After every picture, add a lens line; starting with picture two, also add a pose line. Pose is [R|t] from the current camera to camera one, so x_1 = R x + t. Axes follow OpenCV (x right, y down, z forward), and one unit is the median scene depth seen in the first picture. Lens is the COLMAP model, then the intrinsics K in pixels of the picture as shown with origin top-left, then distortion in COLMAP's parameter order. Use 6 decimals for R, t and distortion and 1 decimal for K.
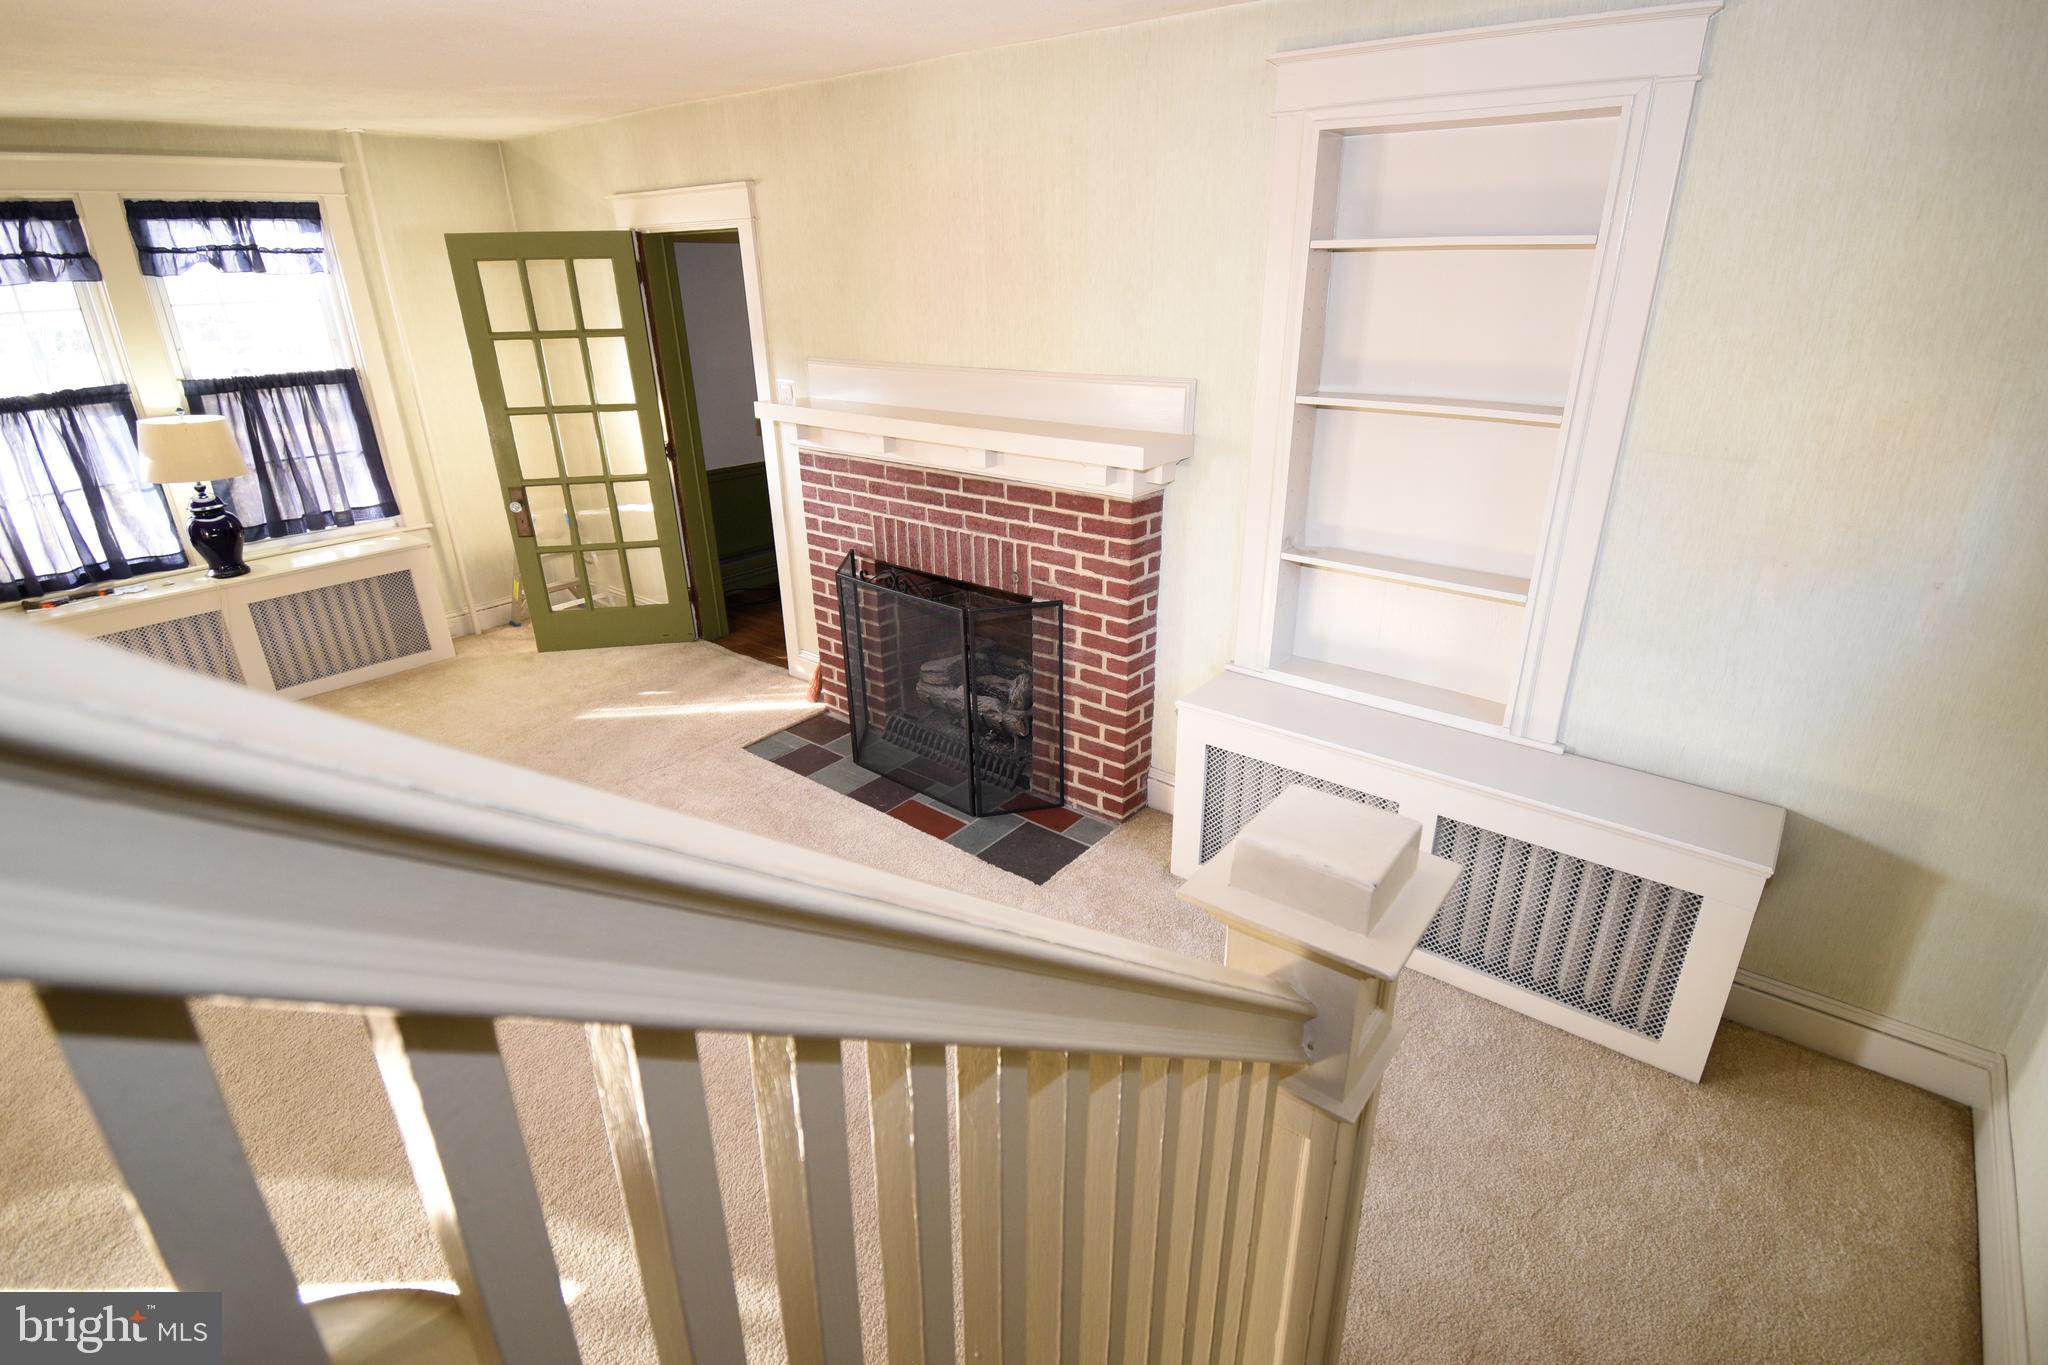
lens RADIAL K [[1015.3, 0, 1024.0], [0, 1015.3, 682.5], [0, 0, 1]] dist [0.004932, 0.000198]
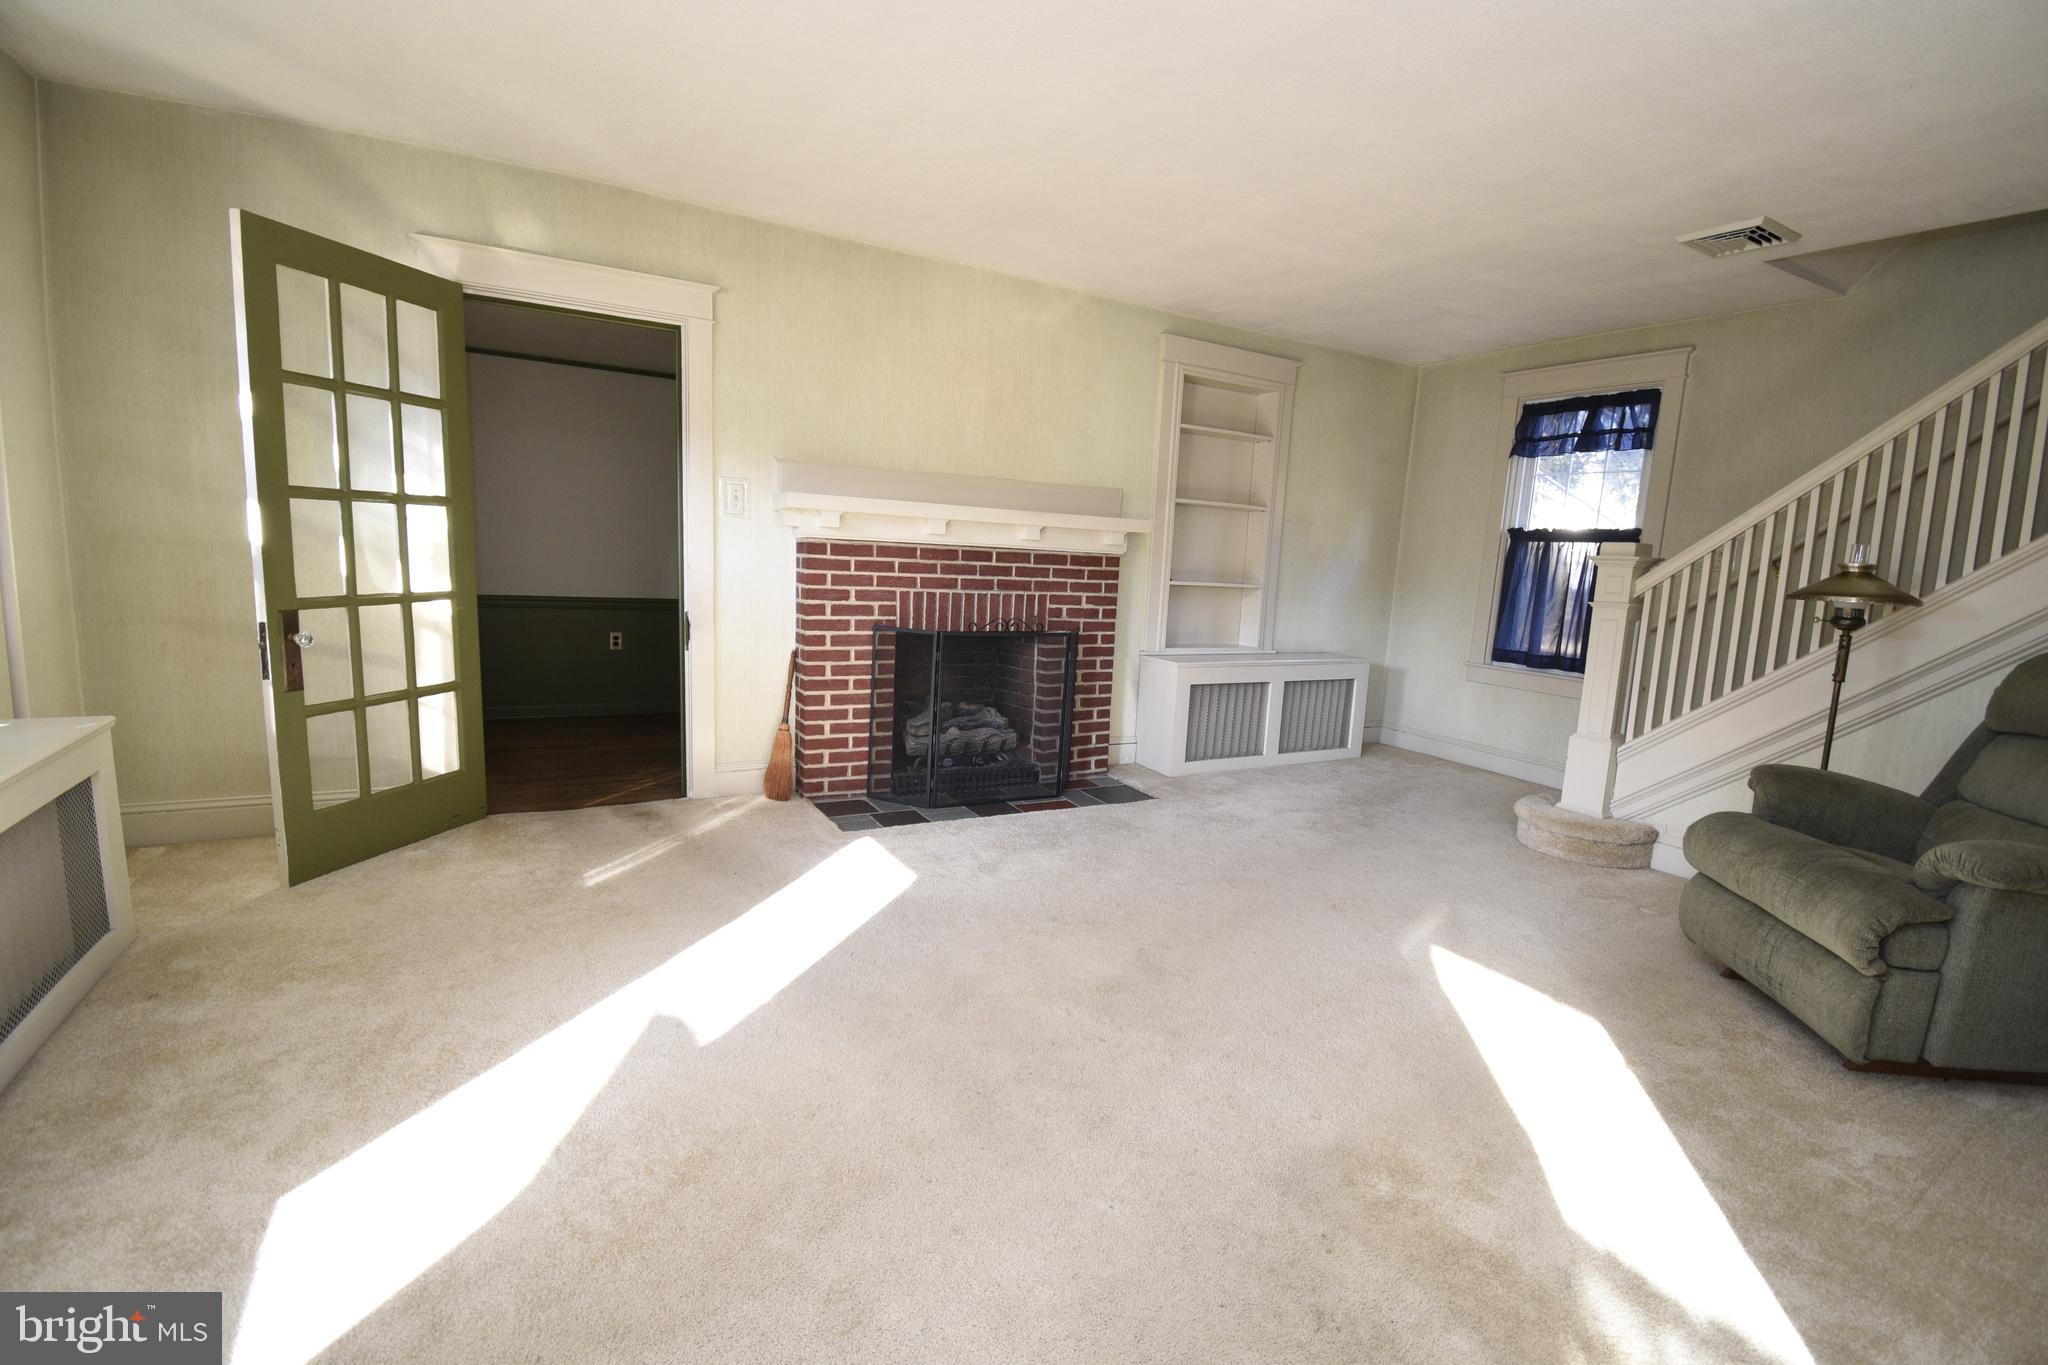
lens RADIAL K [[932.7, 0, 1047.1], [0, 932.7, 683.5], [0, 0, 1]] dist [0.031662, -0.035781]
pose [[0.349854, -0.099957, 0.931456, -1.171268], [0.306758, 0.951697, -0.013089, 0.002646], [-0.885156, 0.290311, 0.363618, 0.520520]]
